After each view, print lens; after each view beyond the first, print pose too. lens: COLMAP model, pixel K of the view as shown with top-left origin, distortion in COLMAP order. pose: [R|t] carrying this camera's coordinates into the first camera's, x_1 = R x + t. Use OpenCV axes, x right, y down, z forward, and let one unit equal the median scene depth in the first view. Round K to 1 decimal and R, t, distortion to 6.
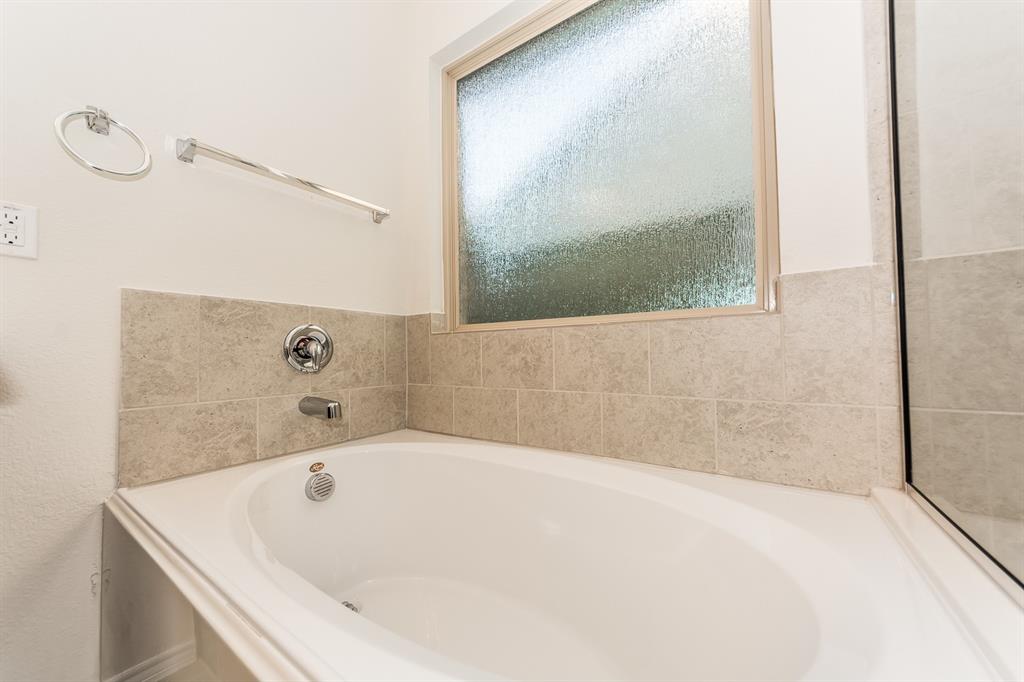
lens RADIAL K [[370.2, 0, 511.2], [0, 370.2, 344.2], [0, 0, 1]] dist [-0.001403, -0.000069]
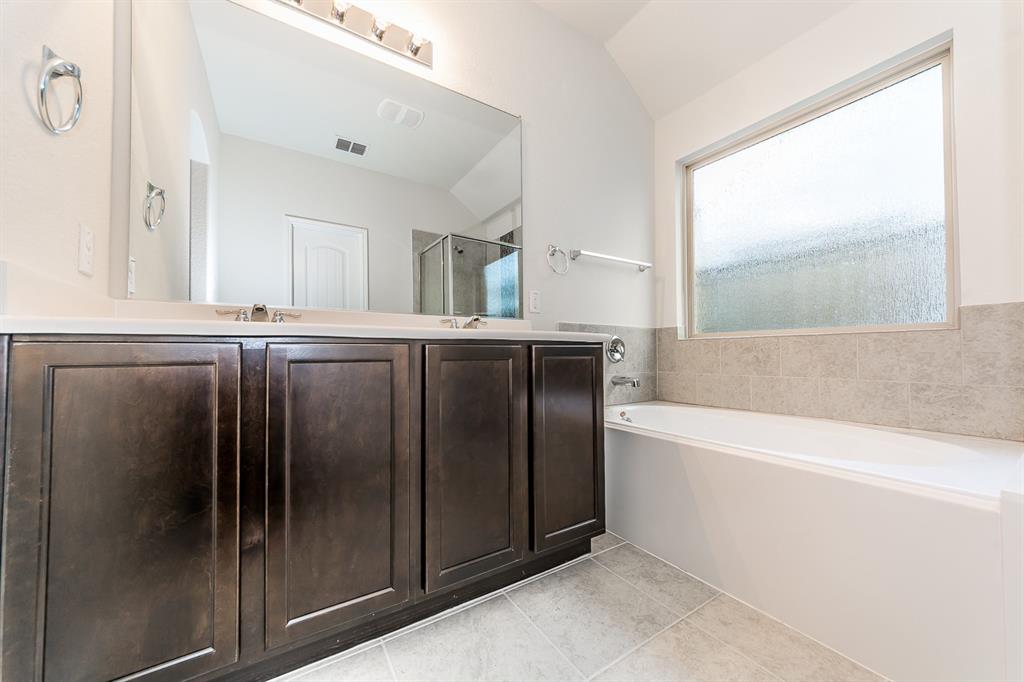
lens RADIAL K [[370.2, 0, 511.2], [0, 370.2, 344.2], [0, 0, 1]] dist [-0.001403, -0.000069]
pose [[0.921381, 0.000164, -0.388660, -0.323428], [0.001067, 0.999995, 0.002951, -0.018851], [0.388659, -0.003134, 0.921376, -0.885667]]
